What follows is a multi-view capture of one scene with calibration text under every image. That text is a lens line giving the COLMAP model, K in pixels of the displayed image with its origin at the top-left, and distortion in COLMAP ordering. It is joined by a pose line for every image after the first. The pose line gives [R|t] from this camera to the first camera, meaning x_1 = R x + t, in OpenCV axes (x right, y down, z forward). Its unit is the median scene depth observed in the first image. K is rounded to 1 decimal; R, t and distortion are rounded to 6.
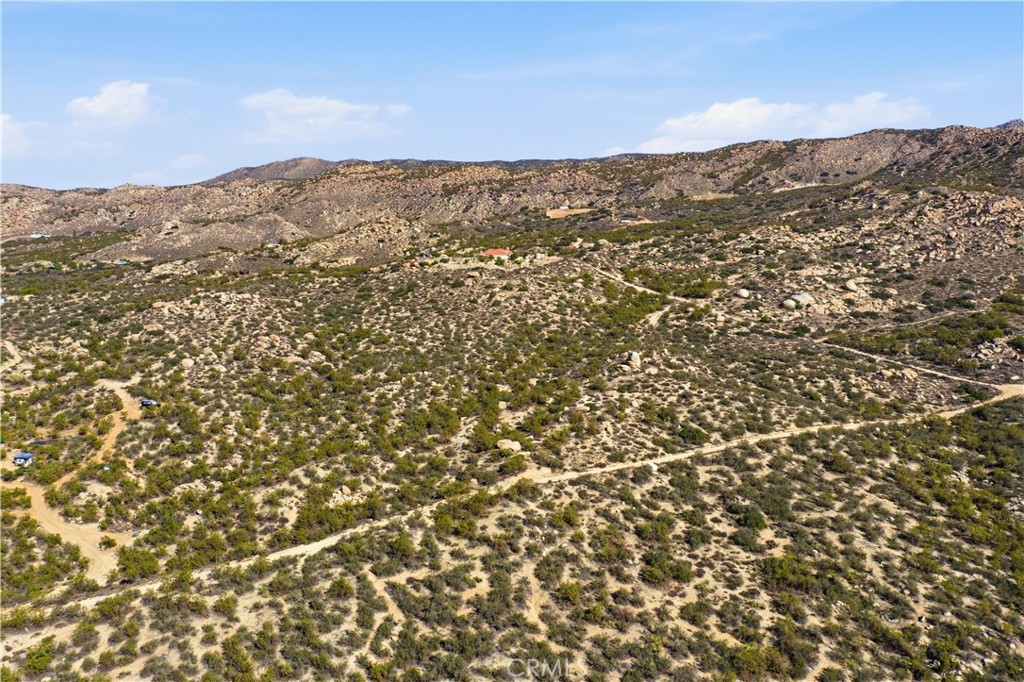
lens RADIAL K [[810.9, 0, 511.1], [0, 810.9, 325.2], [0, 0, 1]] dist [-0.013523, 0.005776]
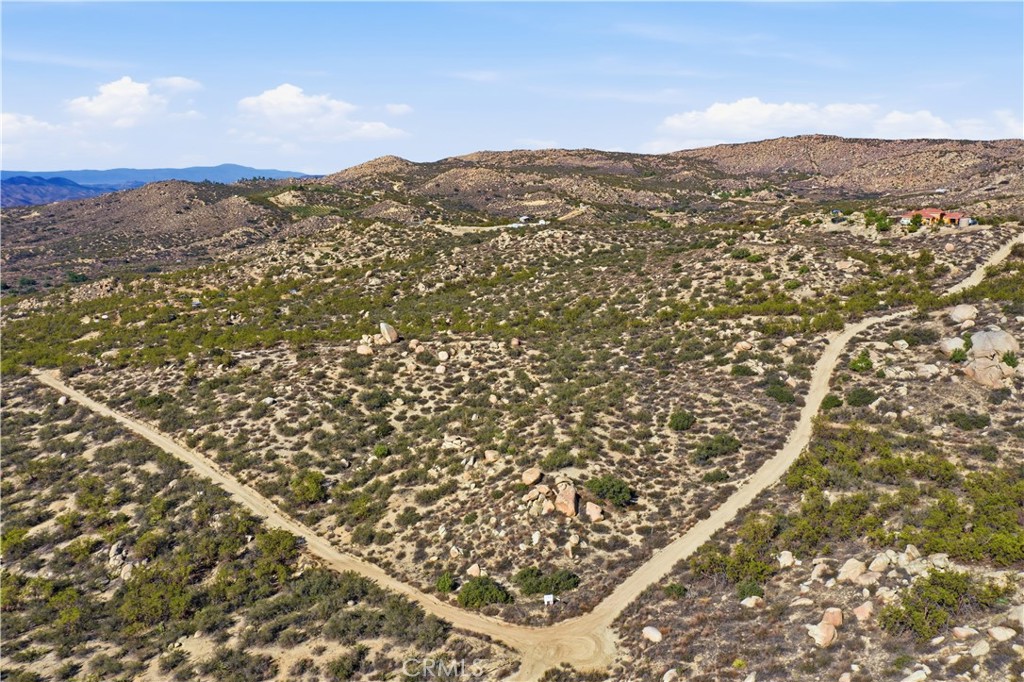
lens RADIAL K [[812.2, 0, 510.6], [0, 812.2, 325.9], [0, 0, 1]] dist [-0.012966, 0.006609]
pose [[0.327051, 0.181971, -0.927321, 0.543025], [-0.136976, 0.980051, 0.144009, -0.054738], [0.935027, 0.079923, 0.345452, 0.517307]]
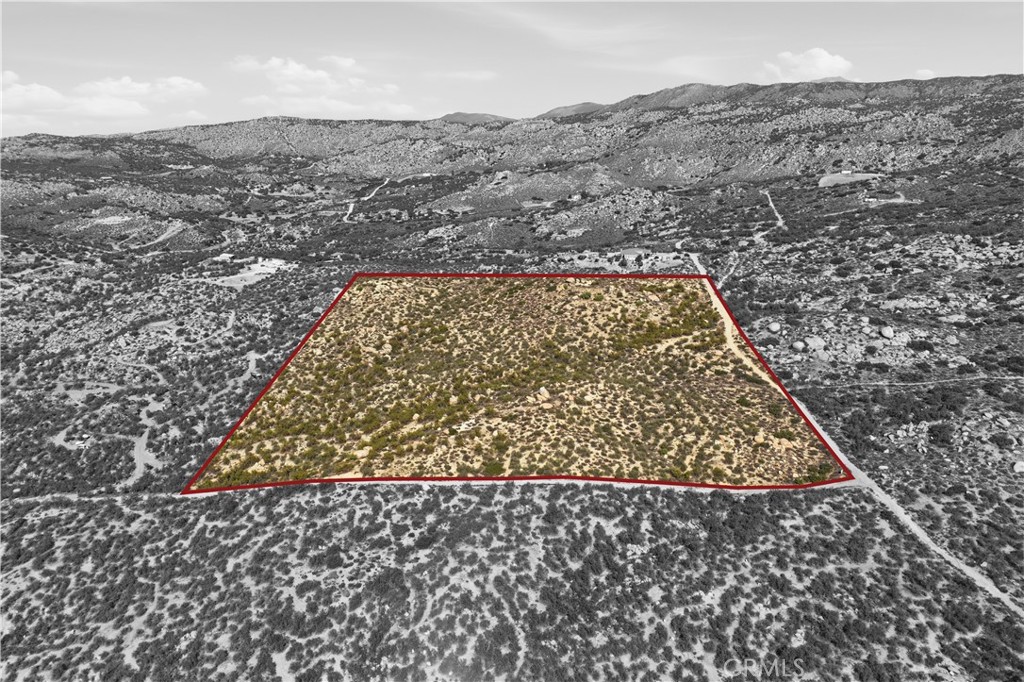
lens RADIAL K [[812.2, 0, 510.6], [0, 812.2, 325.9], [0, 0, 1]] dist [-0.012966, 0.006609]
pose [[0.865672, 0.112381, -0.487835, 0.431717], [-0.057636, 0.990371, 0.125872, -0.131192], [0.497283, -0.080848, 0.863813, -0.059248]]
